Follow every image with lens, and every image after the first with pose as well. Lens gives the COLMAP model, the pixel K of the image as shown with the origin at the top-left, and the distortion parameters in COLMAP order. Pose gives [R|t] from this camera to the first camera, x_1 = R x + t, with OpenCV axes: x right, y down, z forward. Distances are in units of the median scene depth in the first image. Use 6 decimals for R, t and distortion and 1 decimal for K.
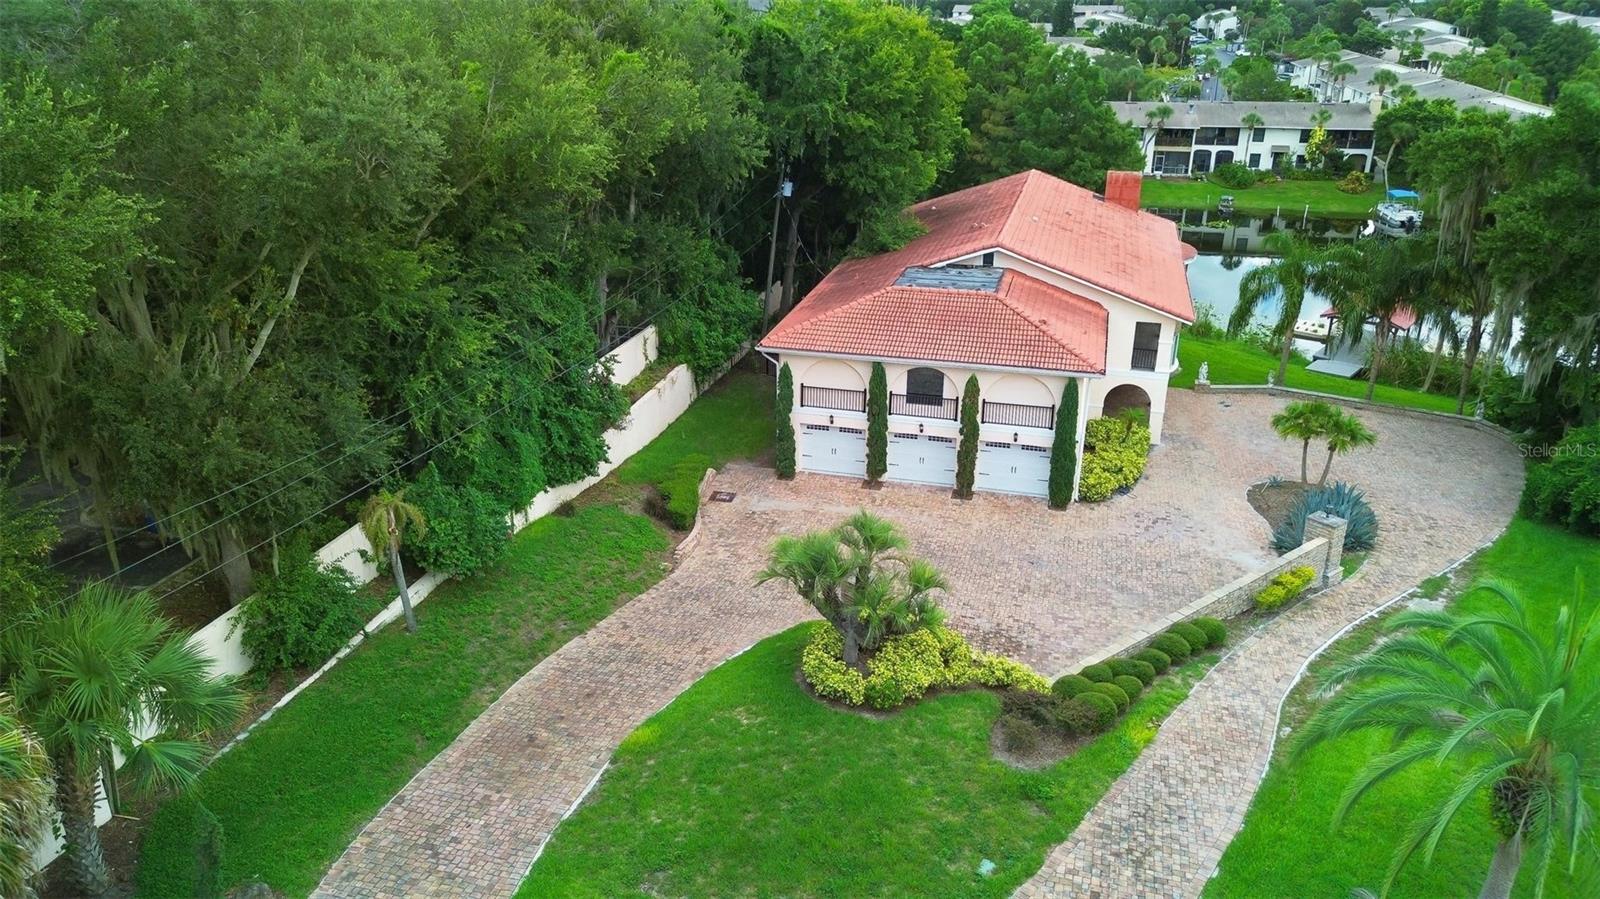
lens RADIAL K [[1113.6, 0, 804.6], [0, 1113.6, 443.3], [0, 0, 1]] dist [0.064803, 0.001331]
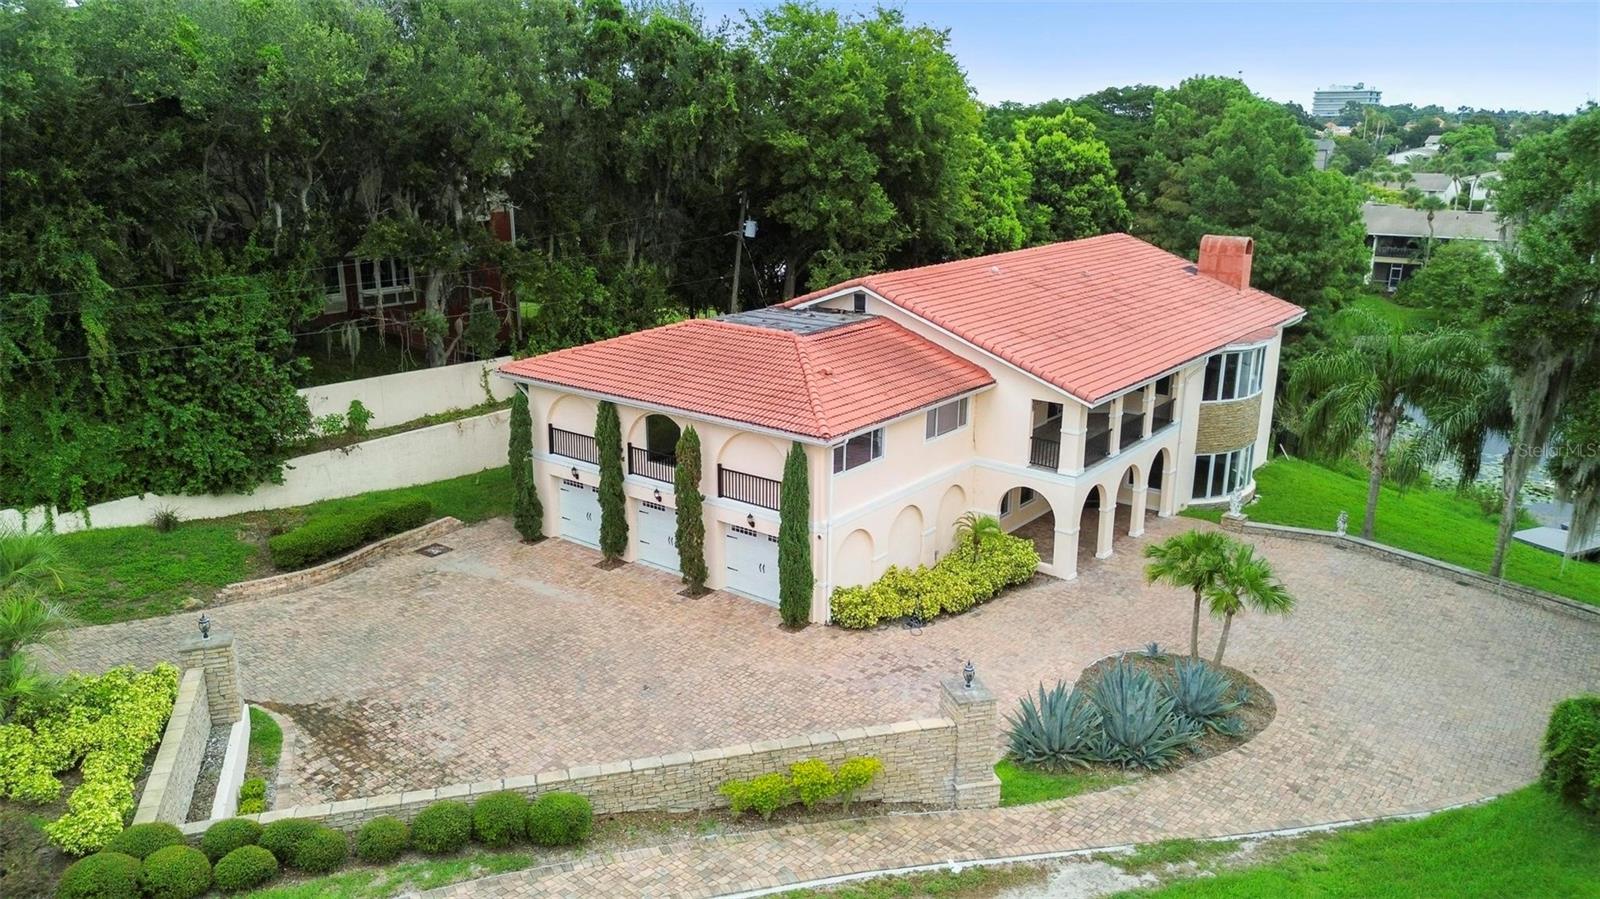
lens RADIAL K [[1113.6, 0, 798.8], [0, 1113.6, 453.4], [0, 0, 1]] dist [0.064803, 0.001331]
pose [[0.923206, 0.109776, -0.368294, 0.418880], [-0.147981, 0.985984, -0.077056, 0.002460], [0.354673, 0.125639, 0.926511, 0.290479]]
